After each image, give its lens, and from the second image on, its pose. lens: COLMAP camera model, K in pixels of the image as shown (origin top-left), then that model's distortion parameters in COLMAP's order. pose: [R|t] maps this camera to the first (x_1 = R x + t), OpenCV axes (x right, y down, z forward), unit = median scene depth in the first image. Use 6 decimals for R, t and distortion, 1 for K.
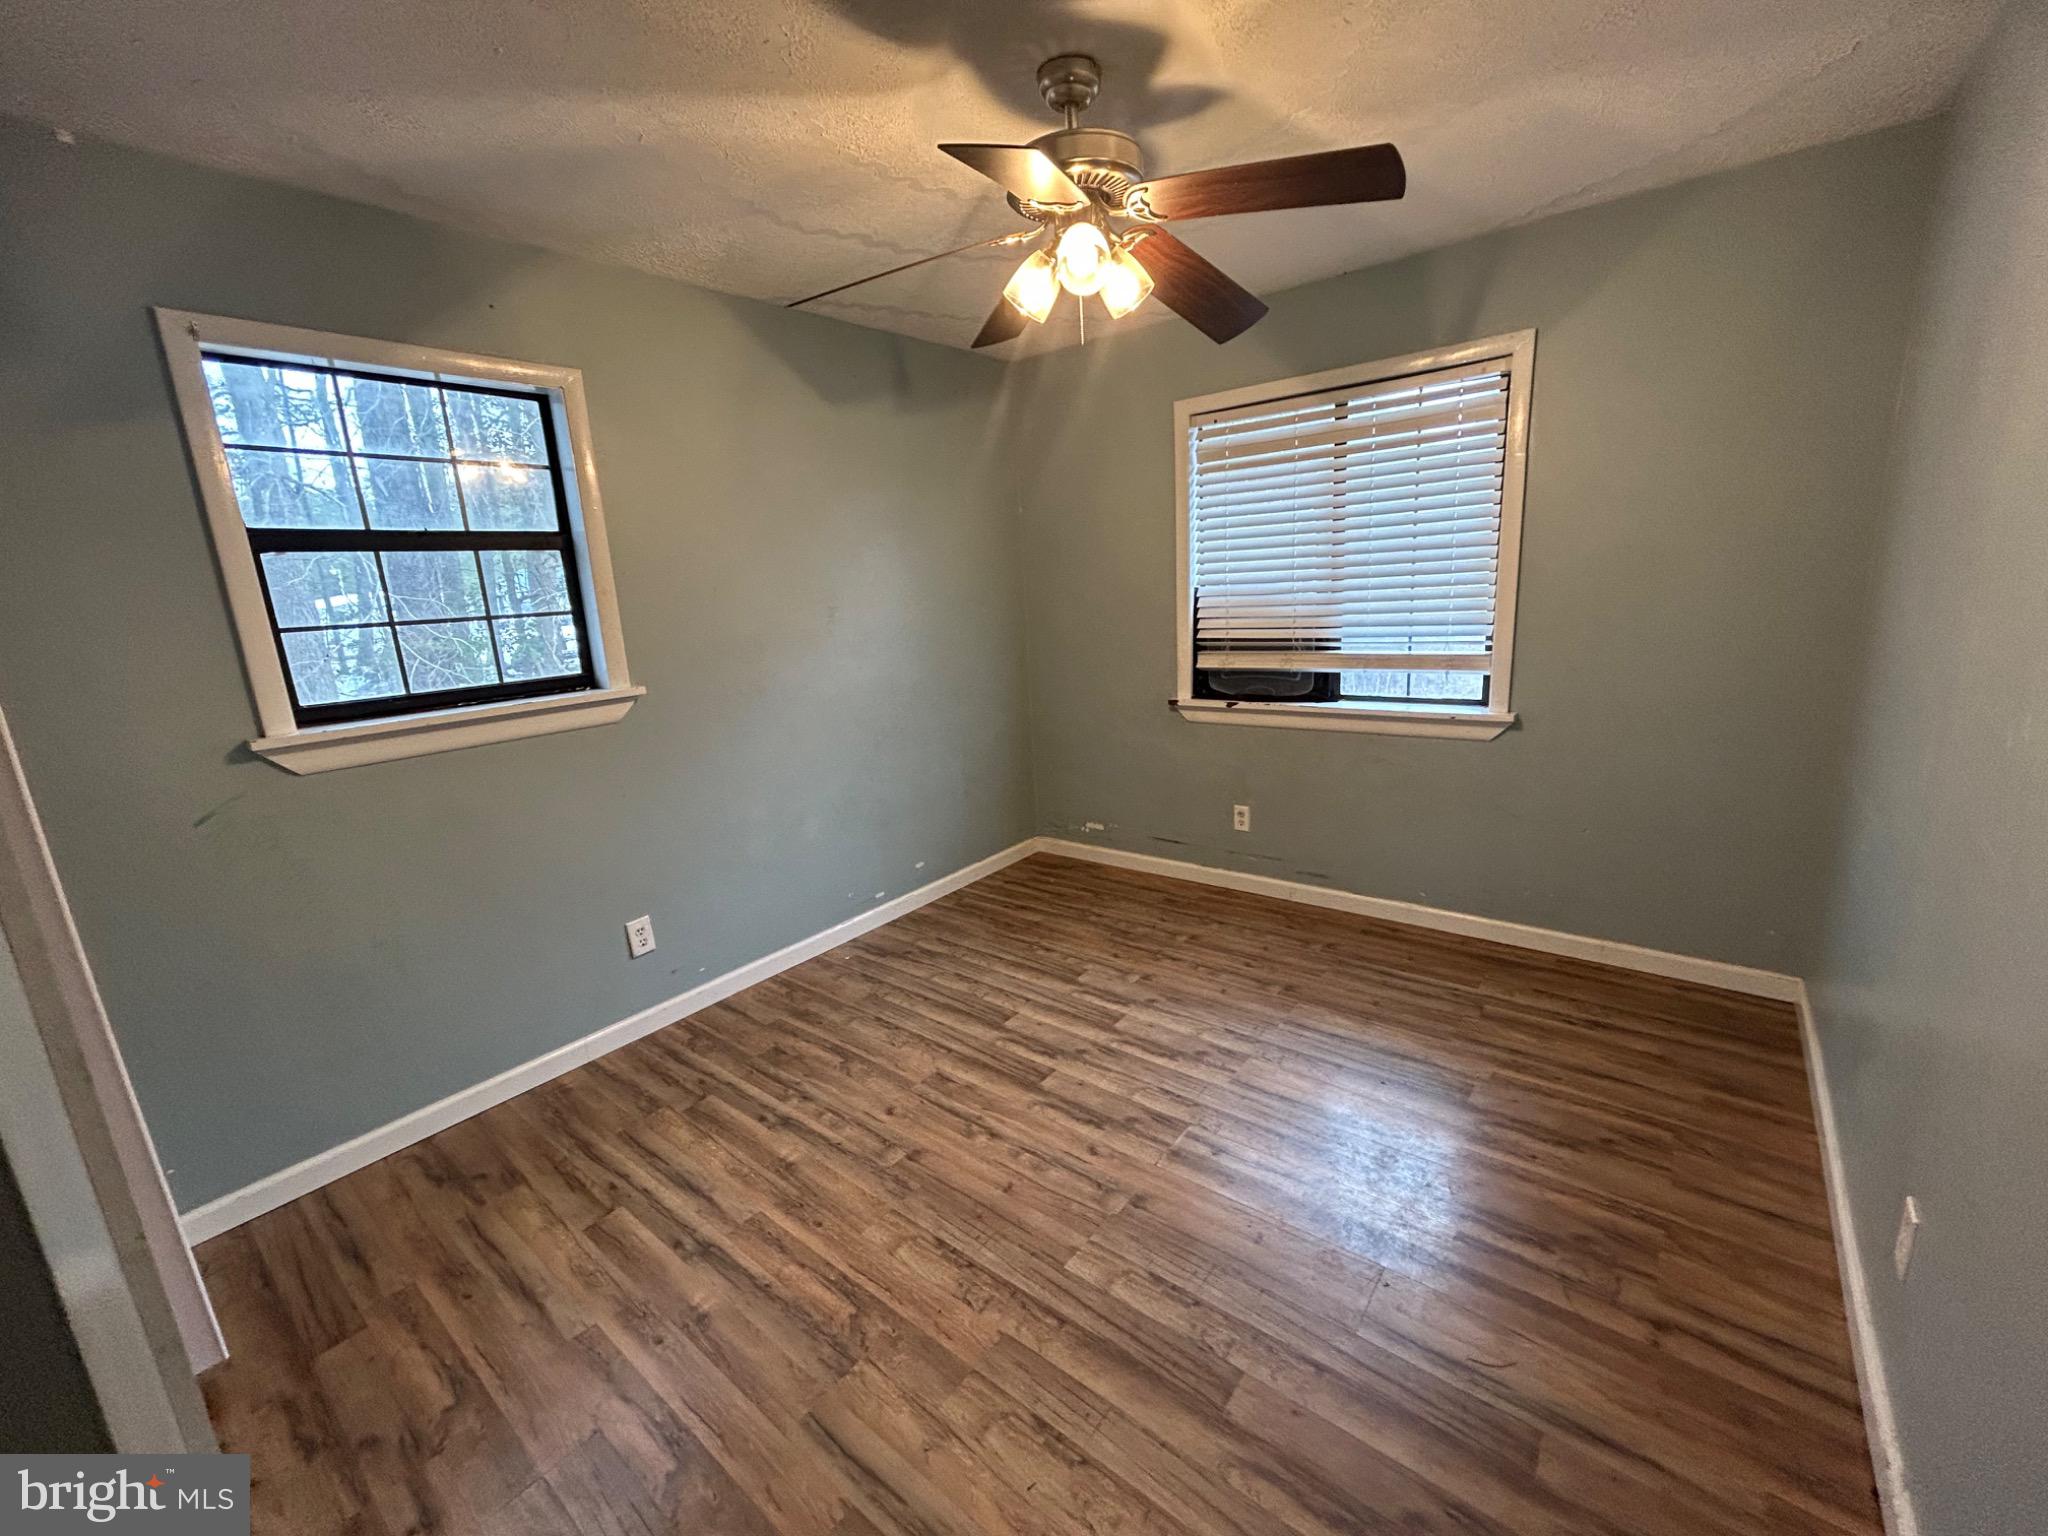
lens RADIAL K [[829.2, 0, 1023.6], [0, 829.2, 767.5], [0, 0, 1]] dist [0.000518, 0.000319]
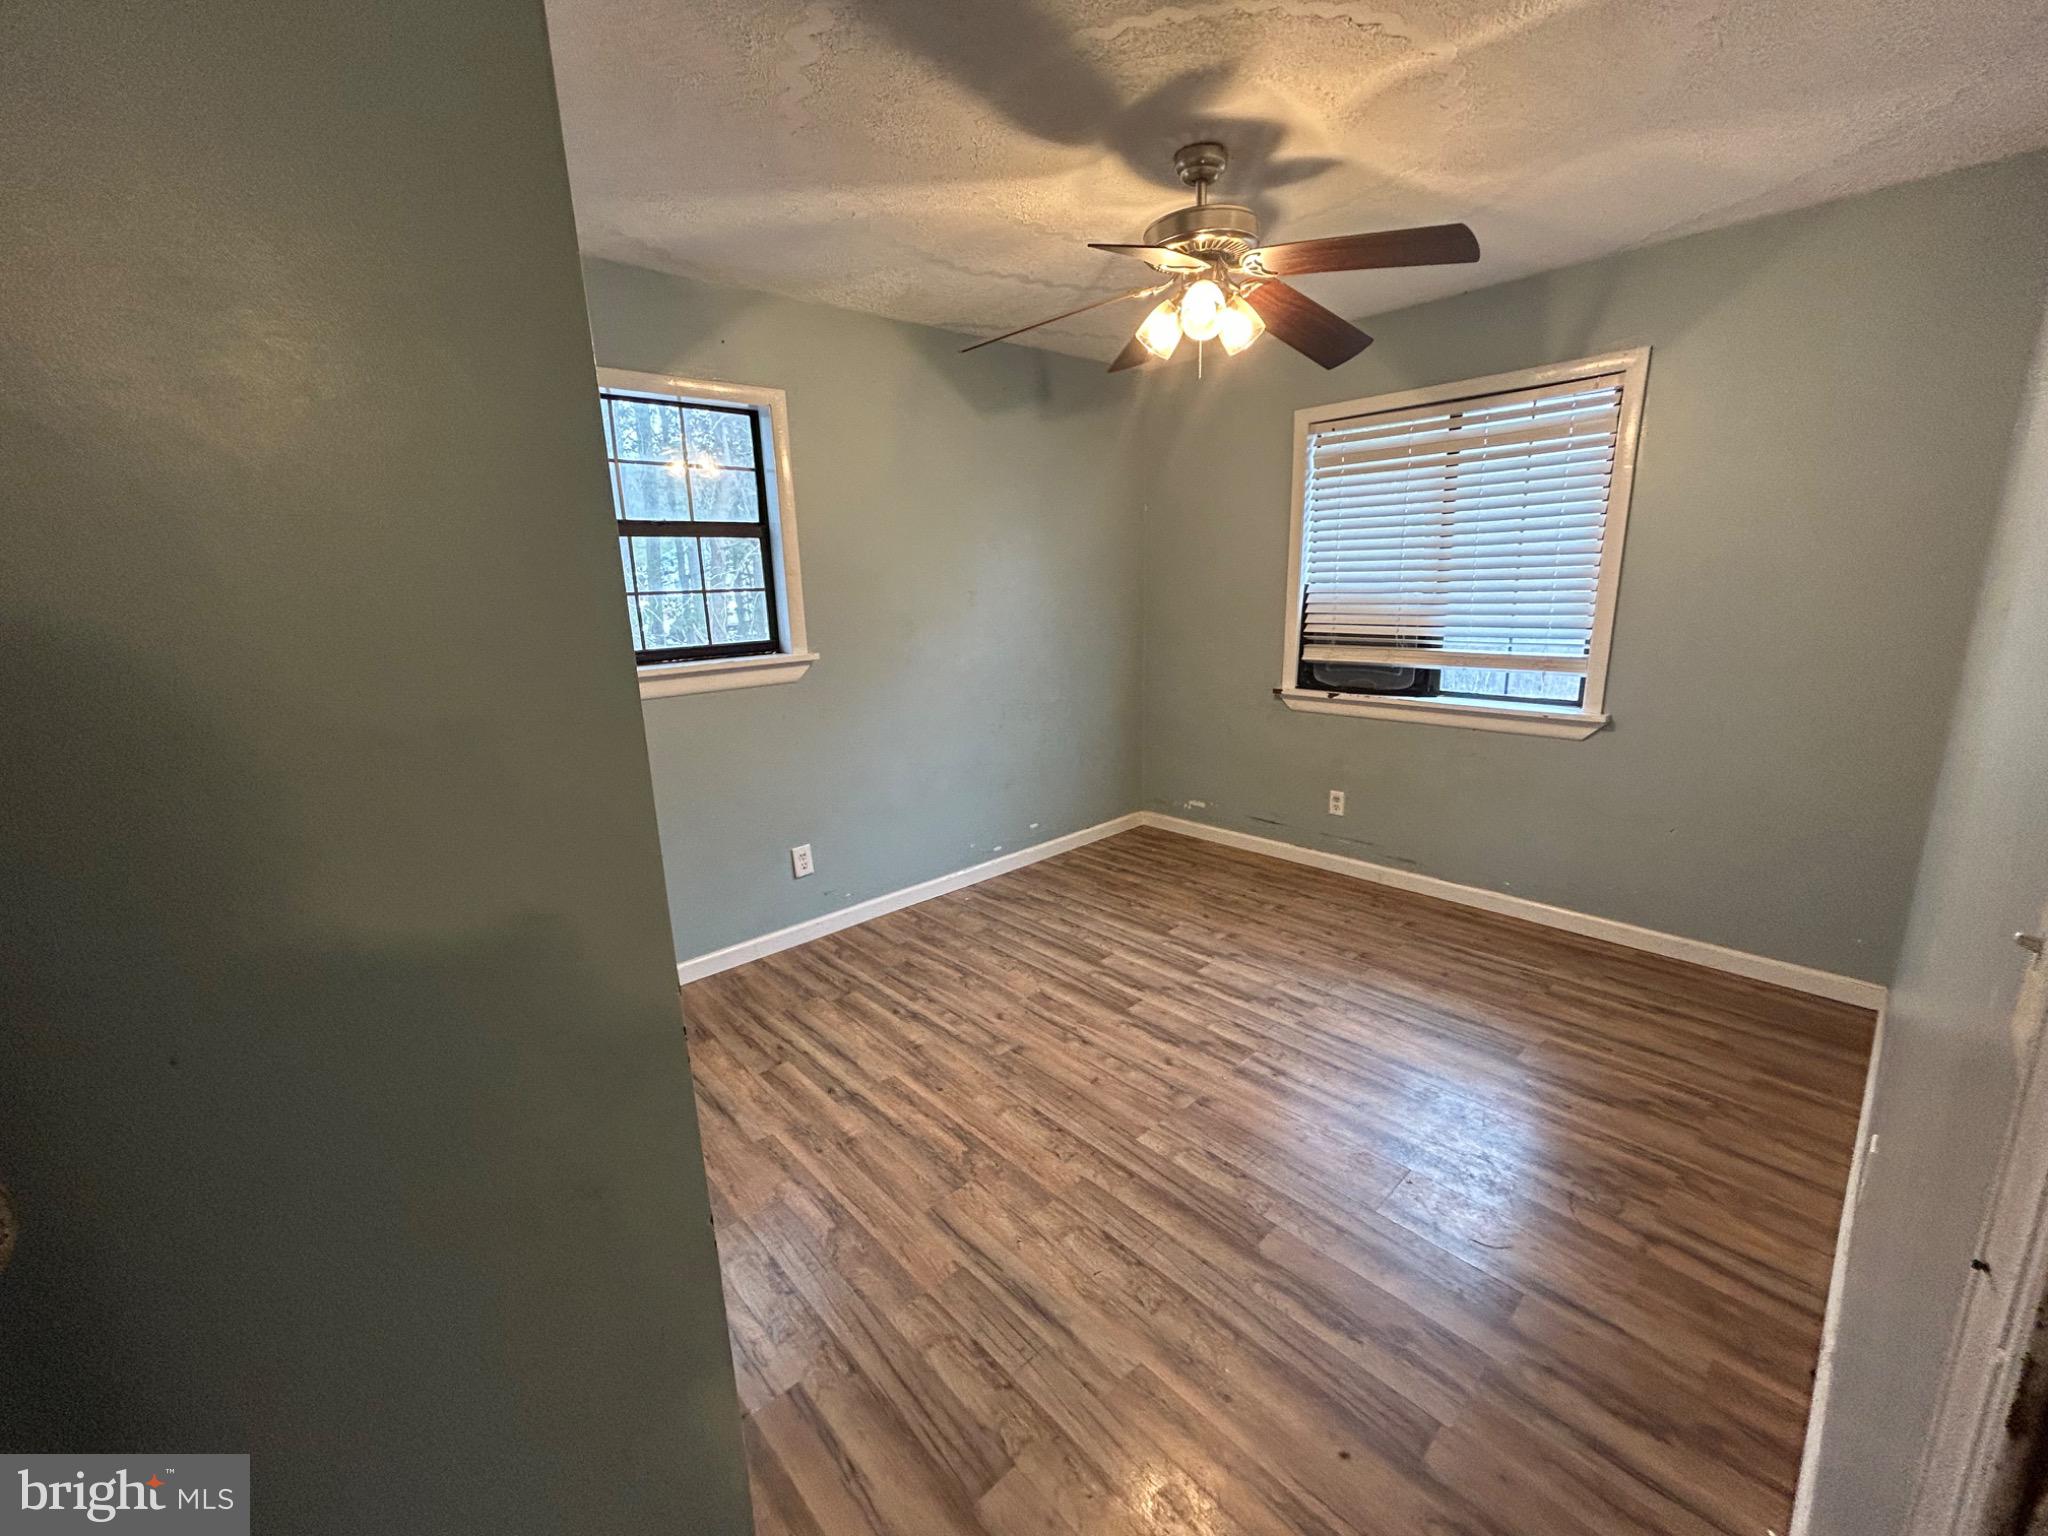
lens RADIAL K [[829.2, 0, 1023.0], [0, 829.2, 763.7], [0, 0, 1]] dist [0.000518, 0.000319]
pose [[0.988533, 0.060904, -0.138179, 0.014301], [-0.059697, 0.998134, 0.012869, 0.033148], [0.138705, -0.004473, 0.990324, -0.170724]]
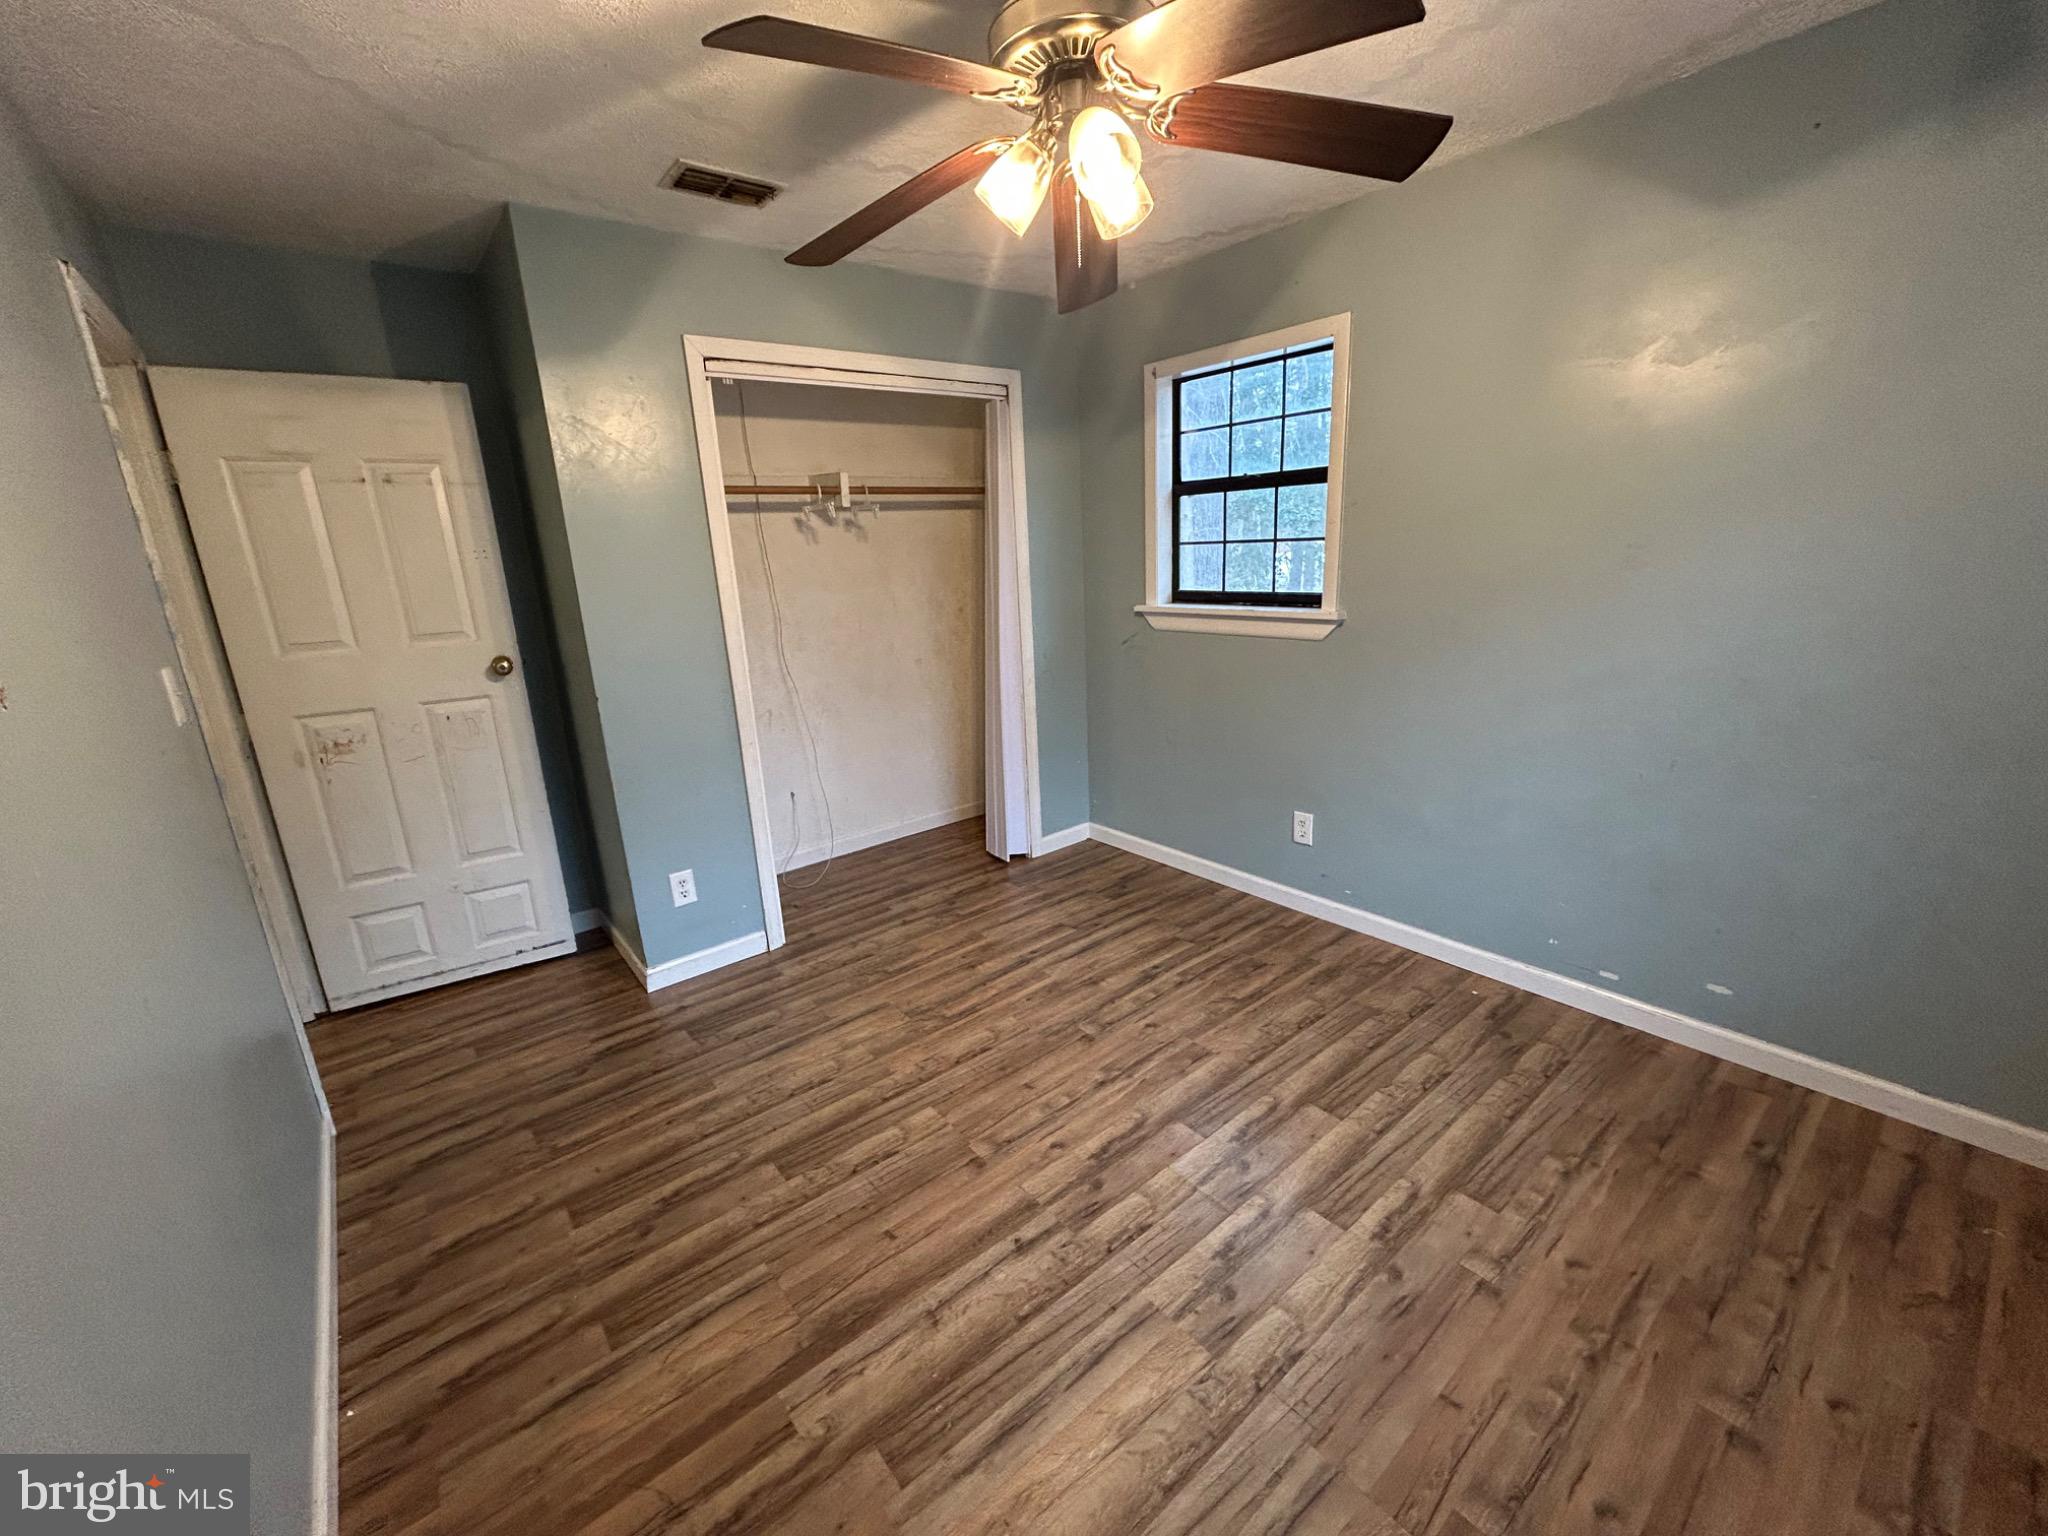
lens RADIAL K [[829.2, 0, 1020.6], [0, 829.2, 767.2], [0, 0, 1]] dist [0.000518, 0.000319]
pose [[-0.207422, 0.325739, -0.922426, 0.760977], [-0.158346, 0.919319, 0.360249, -0.263587], [0.965351, 0.220786, -0.139108, 0.891002]]
